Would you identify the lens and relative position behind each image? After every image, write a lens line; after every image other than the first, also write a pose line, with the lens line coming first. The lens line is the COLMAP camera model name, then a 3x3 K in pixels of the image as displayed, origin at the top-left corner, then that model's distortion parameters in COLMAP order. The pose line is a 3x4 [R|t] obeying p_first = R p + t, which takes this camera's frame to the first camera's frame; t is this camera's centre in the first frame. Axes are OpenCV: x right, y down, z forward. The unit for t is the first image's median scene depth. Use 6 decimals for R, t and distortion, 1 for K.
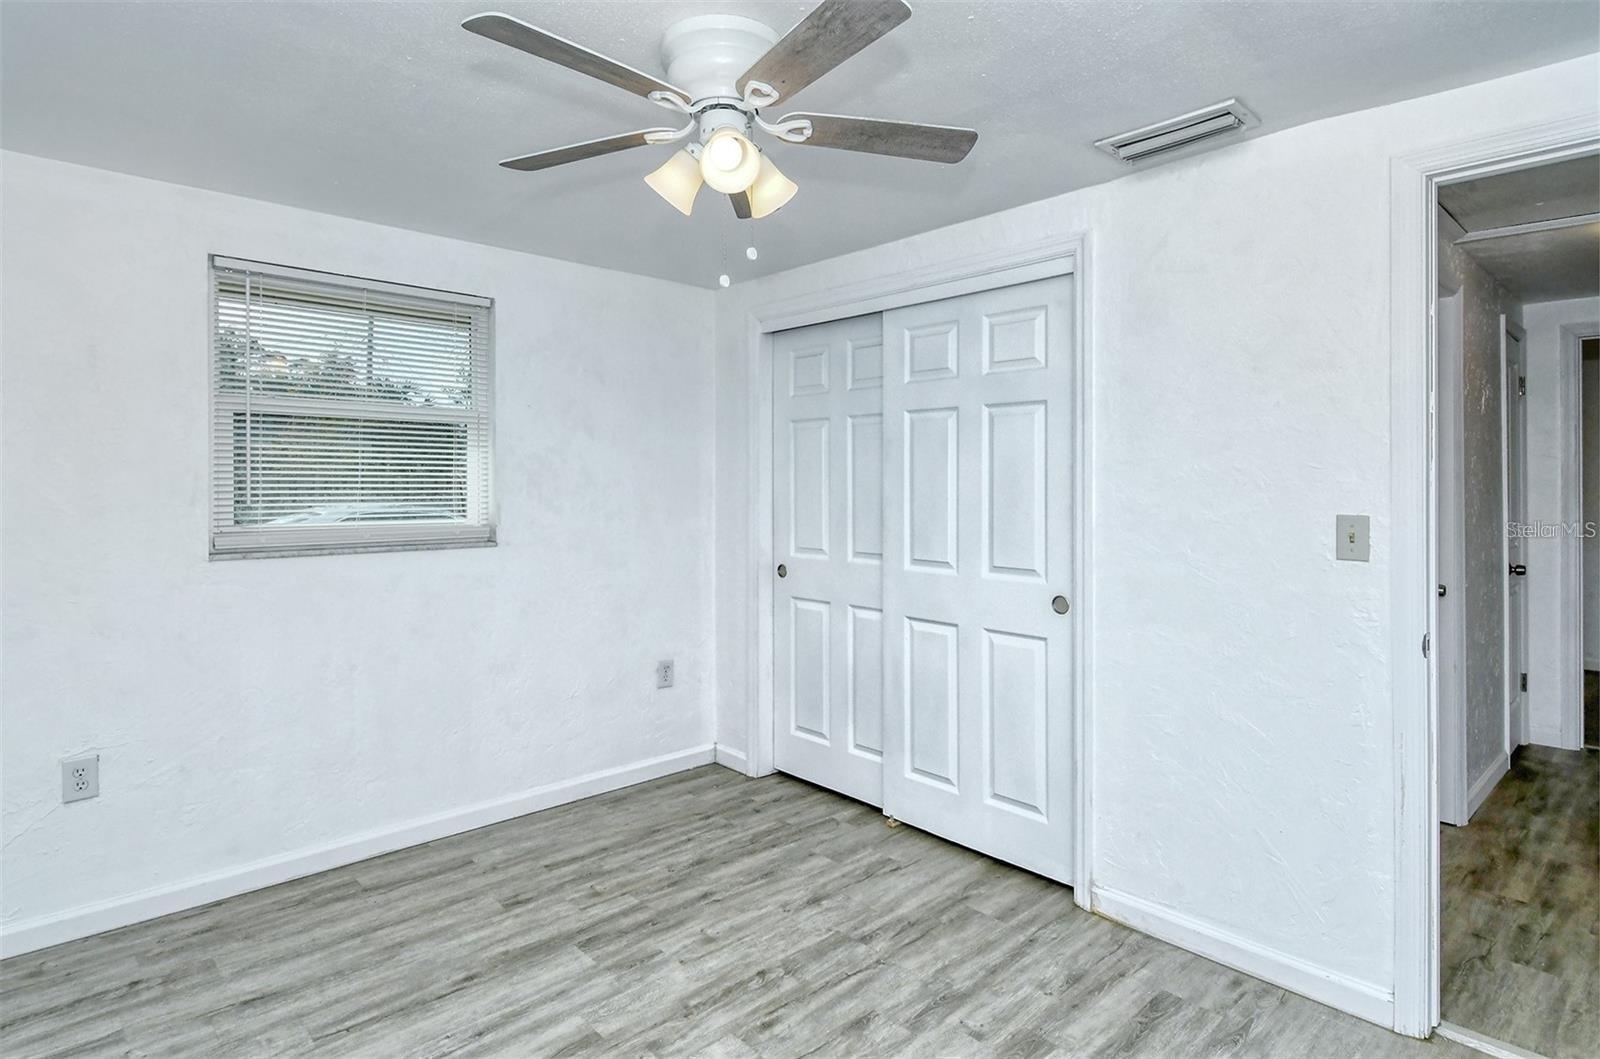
lens RADIAL K [[842.7, 0, 798.4], [0, 842.7, 458.7], [0, 0, 1]] dist [0.038623, -0.021173]
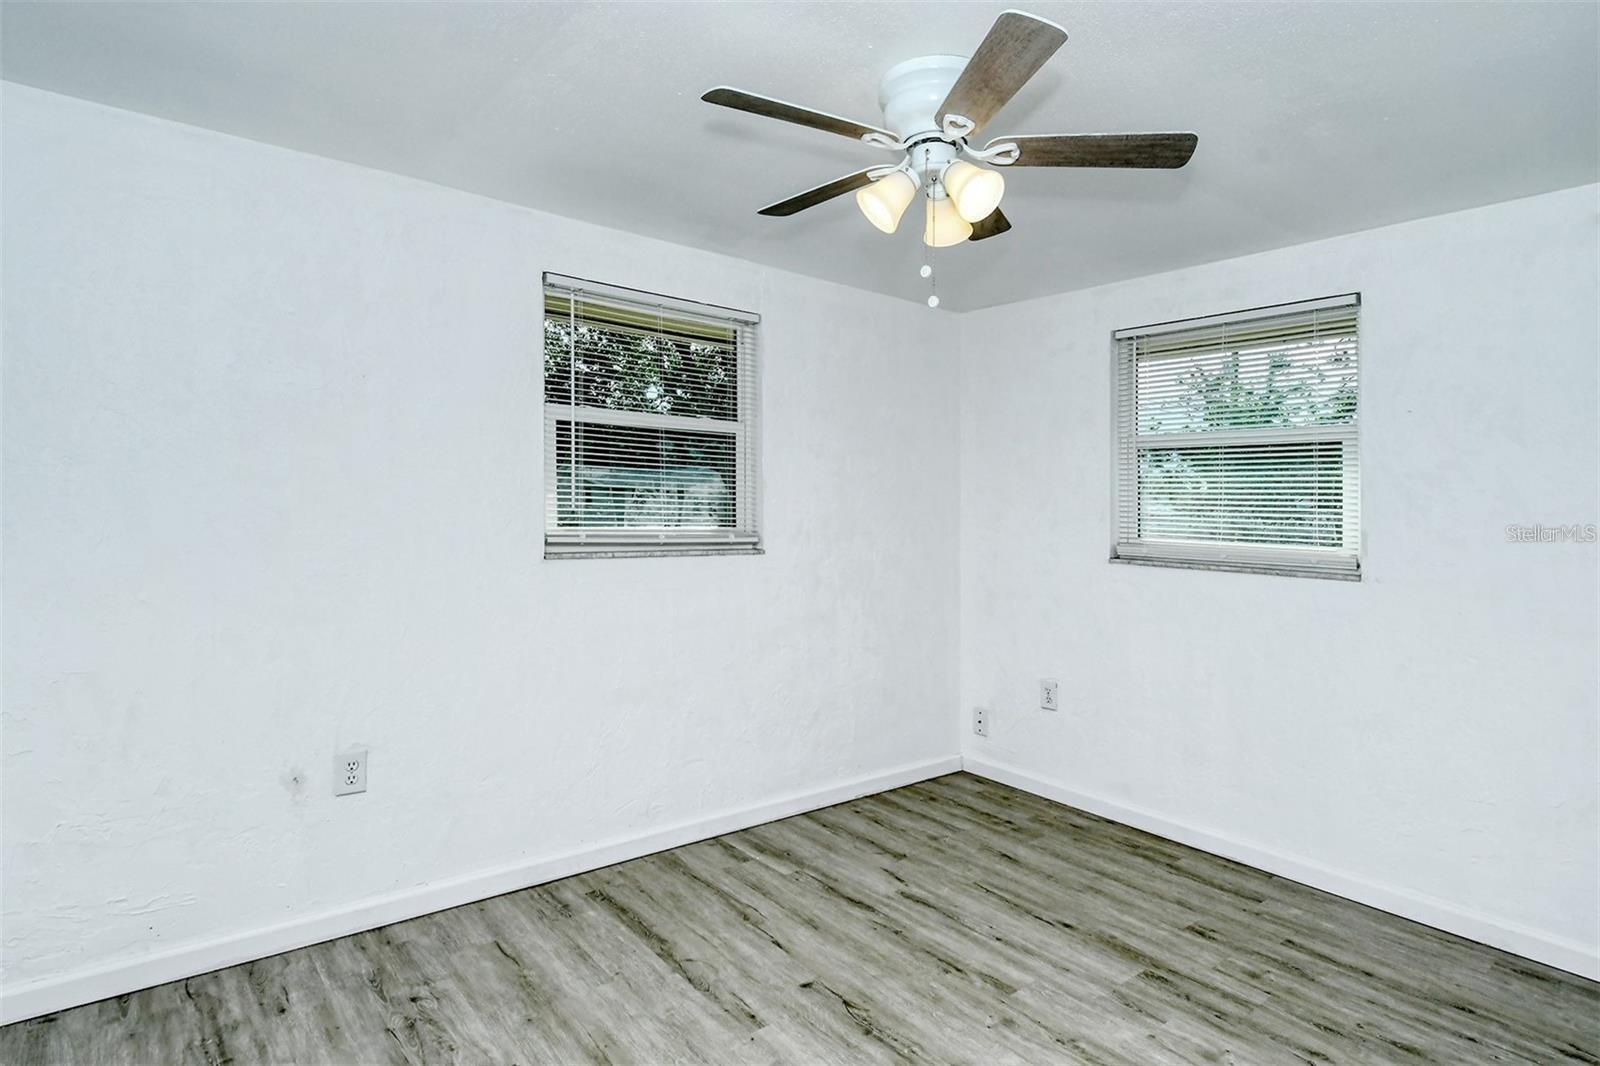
lens RADIAL K [[864.1, 0, 792.4], [0, 864.1, 500.3], [0, 0, 1]] dist [0.044270, -0.027795]
pose [[-0.071481, -0.011207, -0.997379, 0.738404], [0.004645, 0.999922, -0.011569, 0.037529], [0.997431, -0.005460, -0.071423, 0.635172]]
